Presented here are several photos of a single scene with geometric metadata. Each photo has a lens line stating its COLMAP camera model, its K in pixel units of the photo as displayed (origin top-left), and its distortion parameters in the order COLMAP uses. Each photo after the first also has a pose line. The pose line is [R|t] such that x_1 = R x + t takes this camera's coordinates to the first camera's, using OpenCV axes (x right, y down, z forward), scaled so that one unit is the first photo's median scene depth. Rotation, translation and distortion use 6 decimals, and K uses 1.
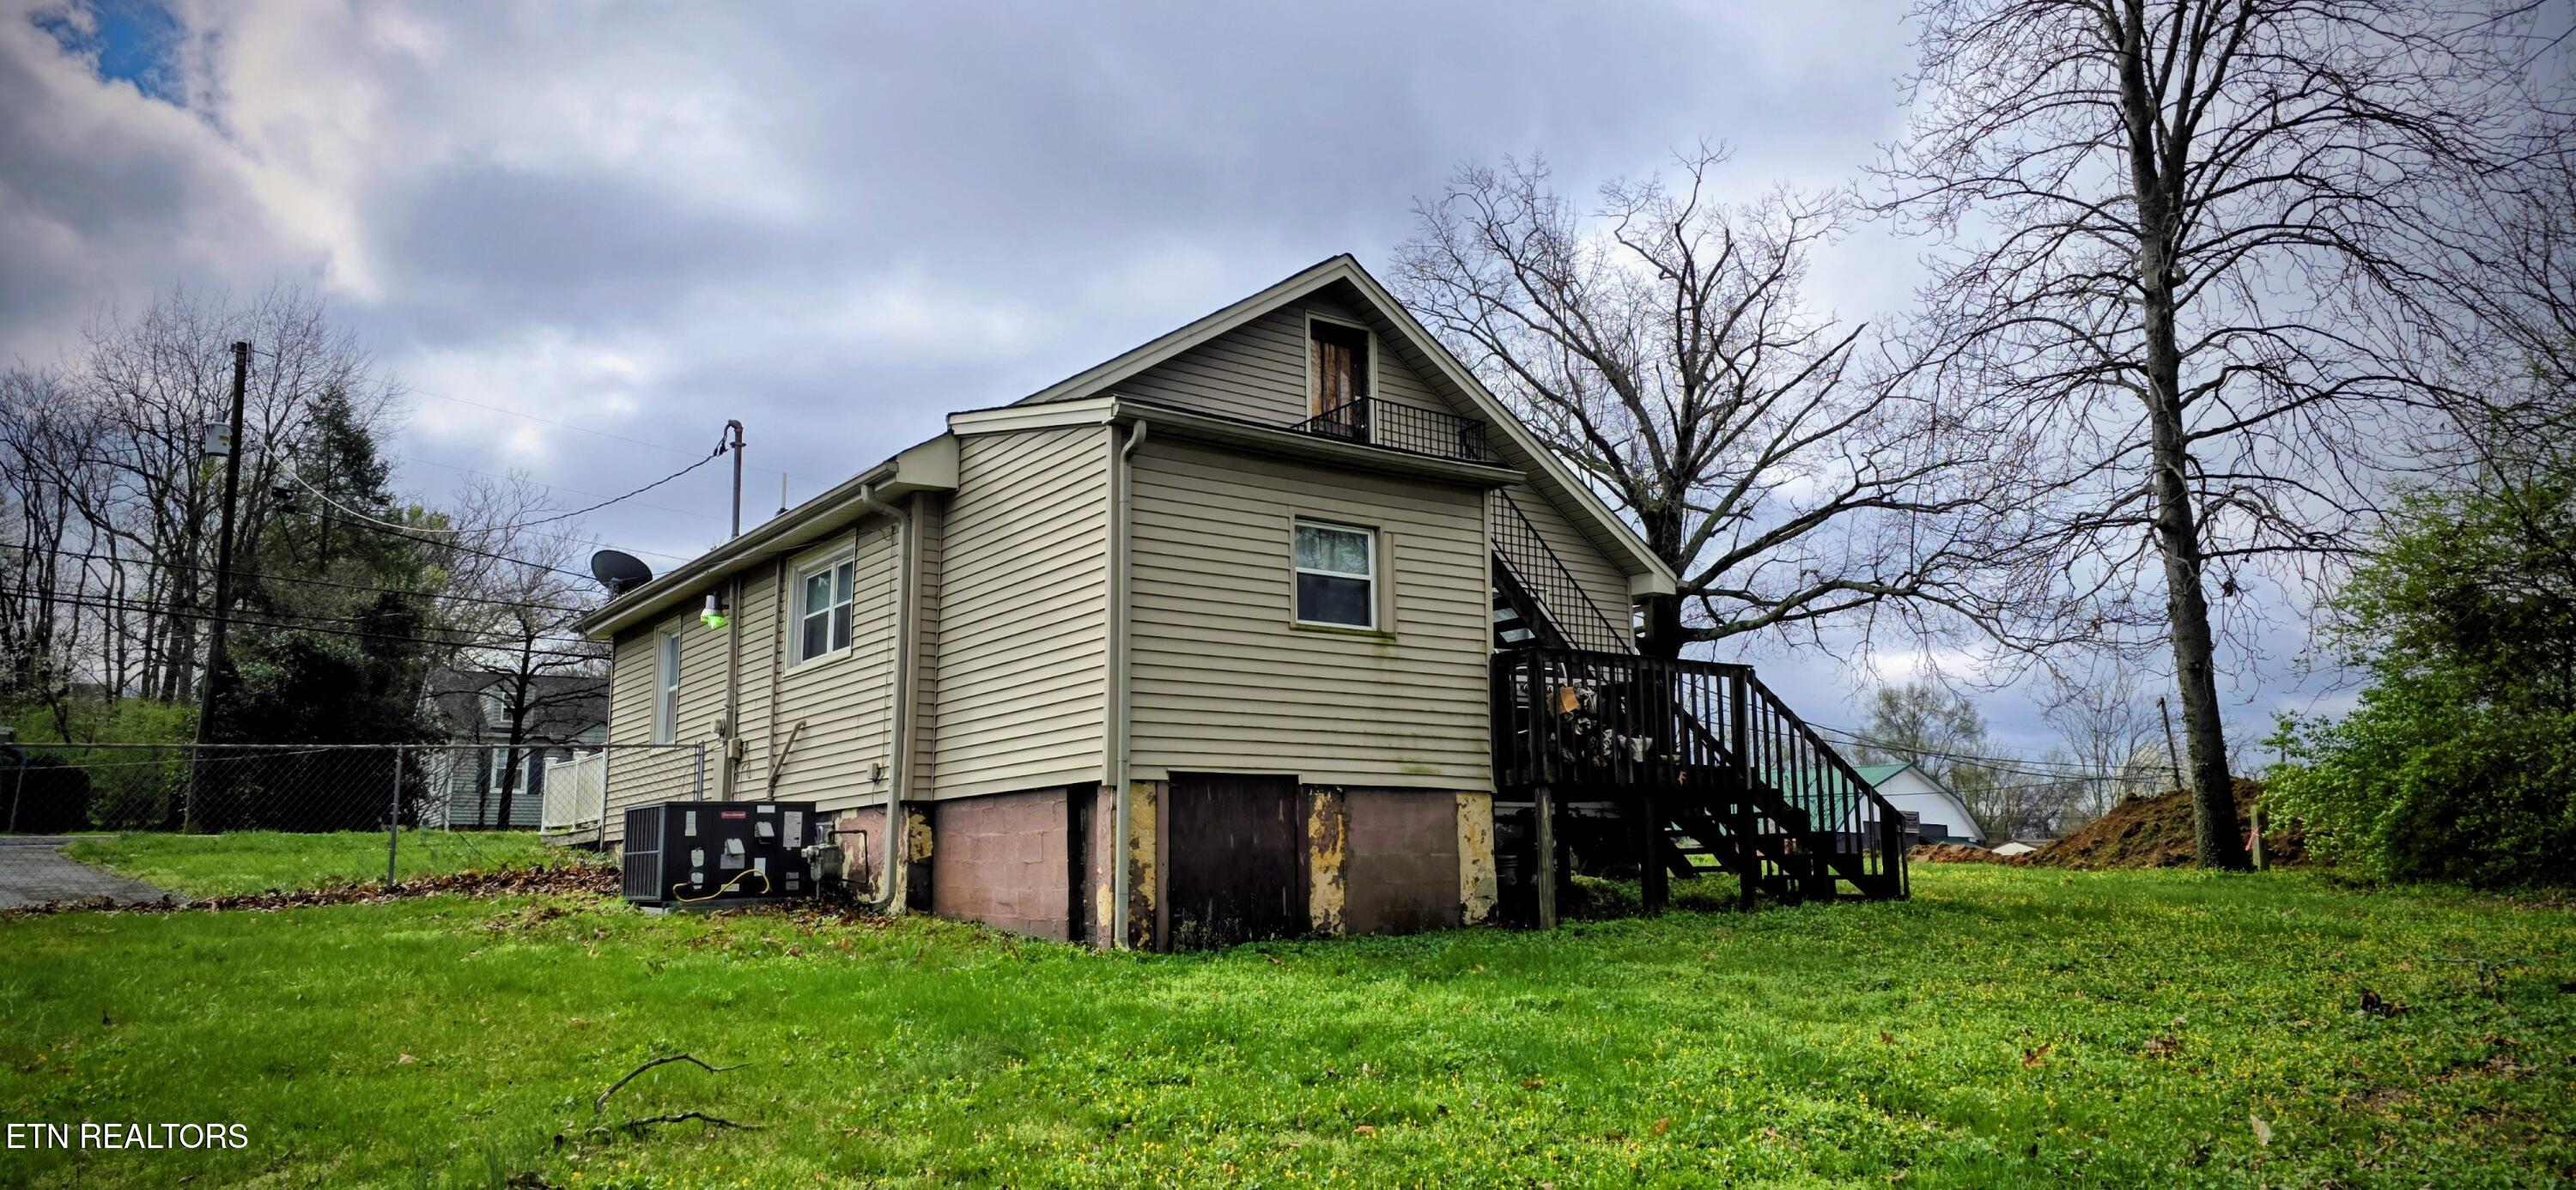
lens RADIAL K [[1726.9, 0, 1290.1], [0, 1726.9, 593.5], [0, 0, 1]] dist [0.046030, -0.005928]
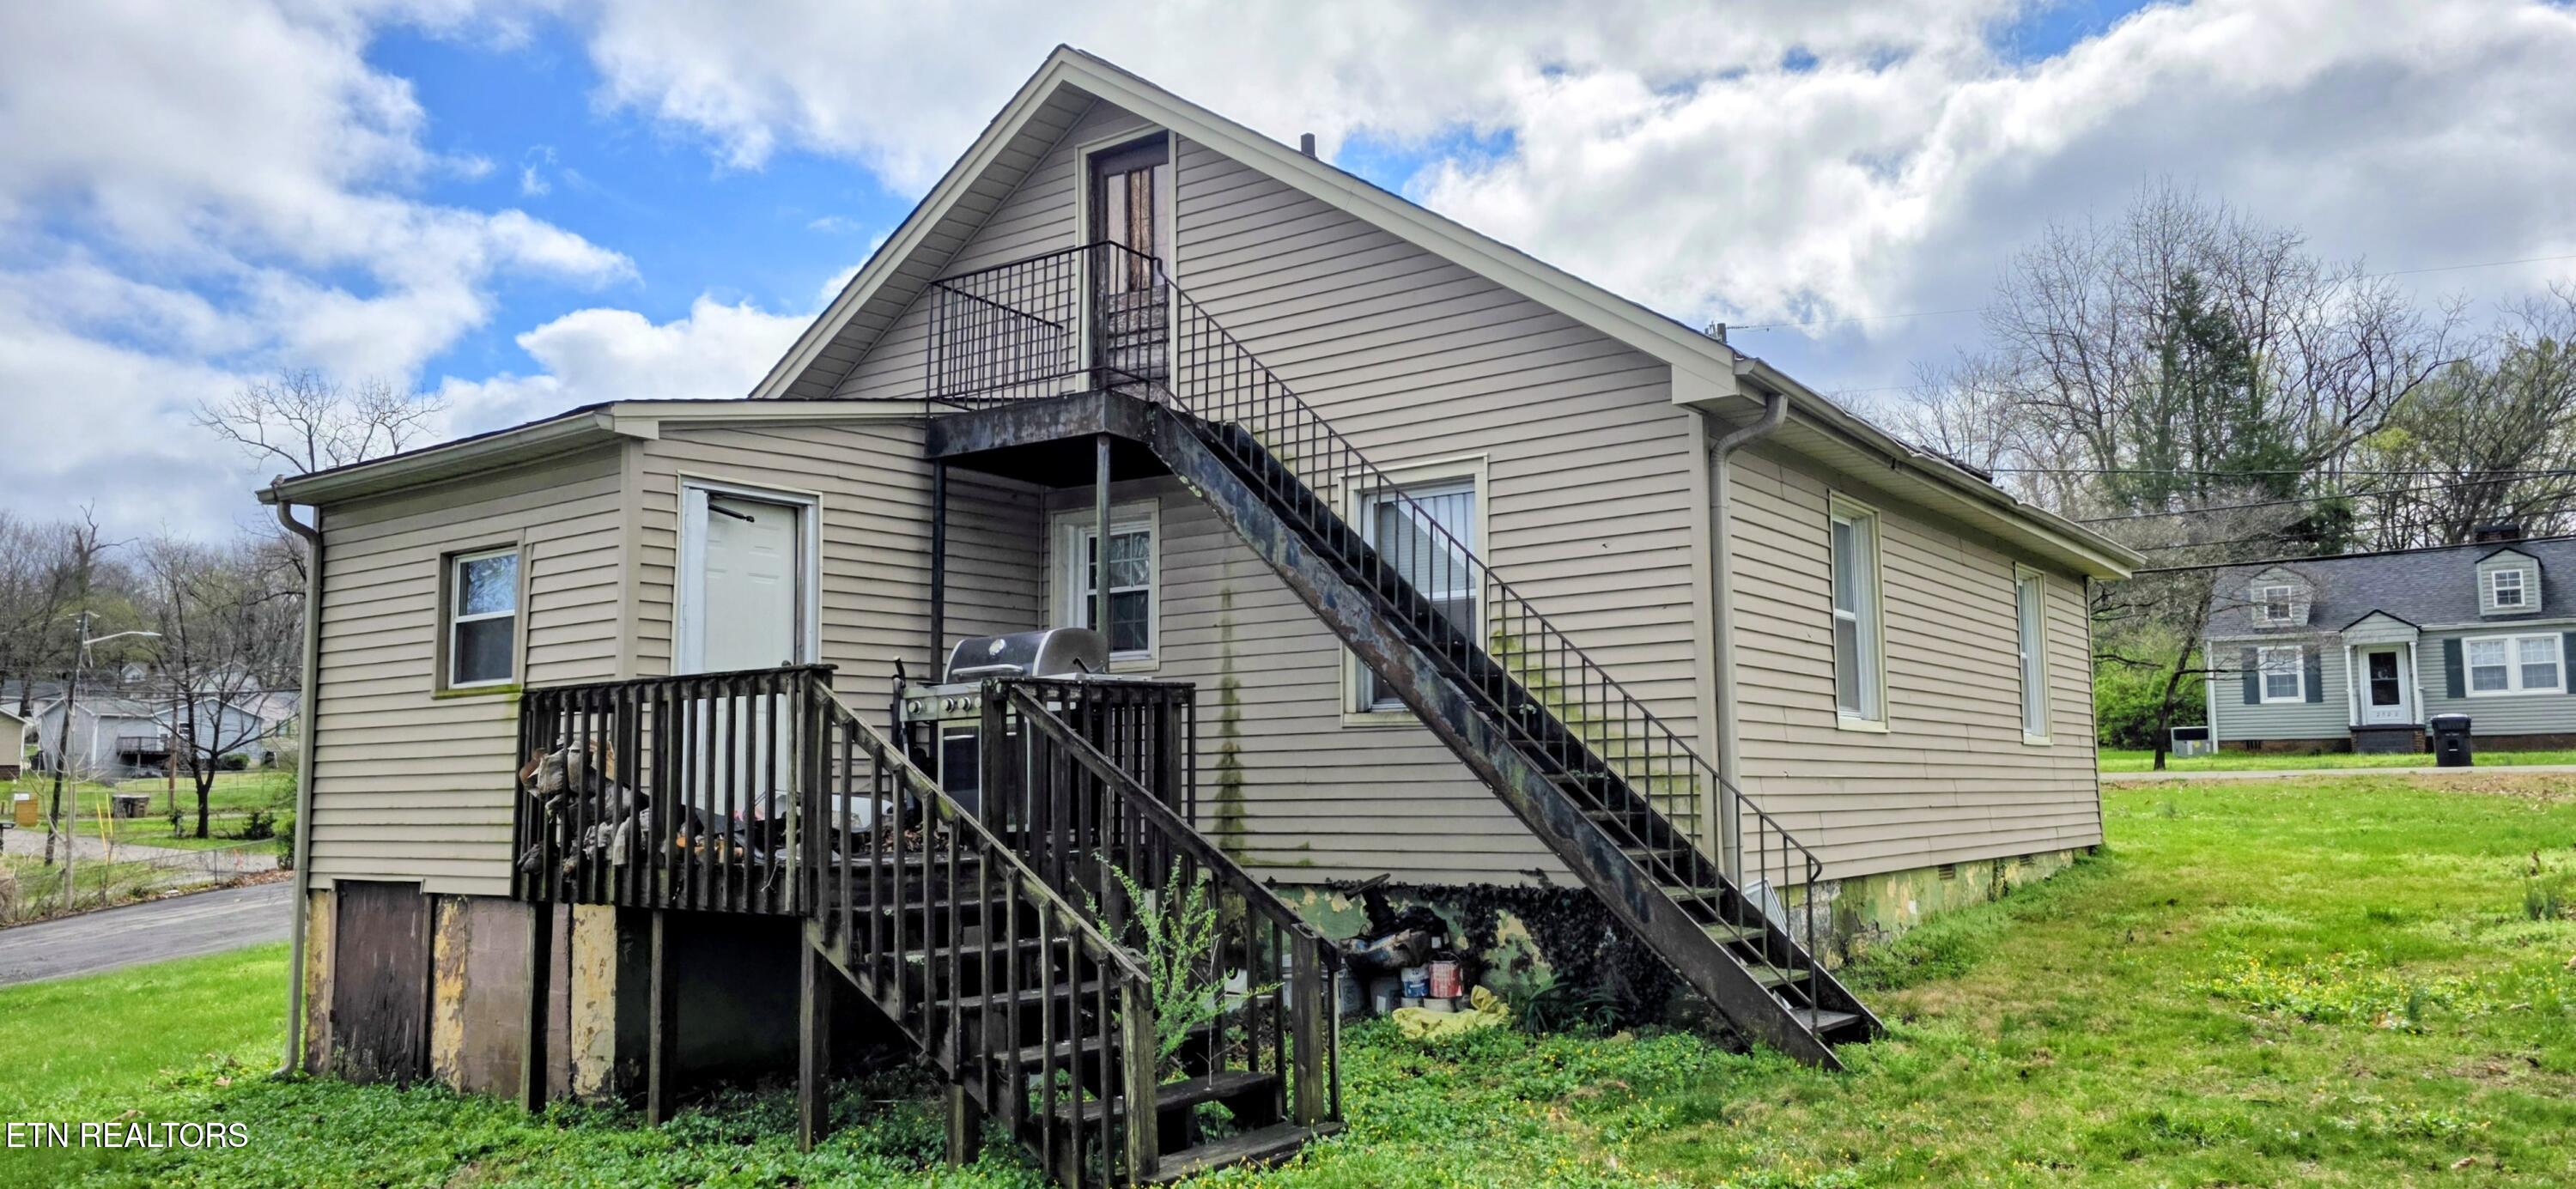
lens RADIAL K [[1726.8, 0, 1288.1], [0, 1726.8, 603.3], [0, 0, 1]] dist [0.046030, -0.005928]
pose [[0.304697, -0.093597, -0.947839, 0.902279], [0.171410, 0.984300, -0.042095, 0.079088], [0.936898, -0.149643, 0.315957, 1.118690]]
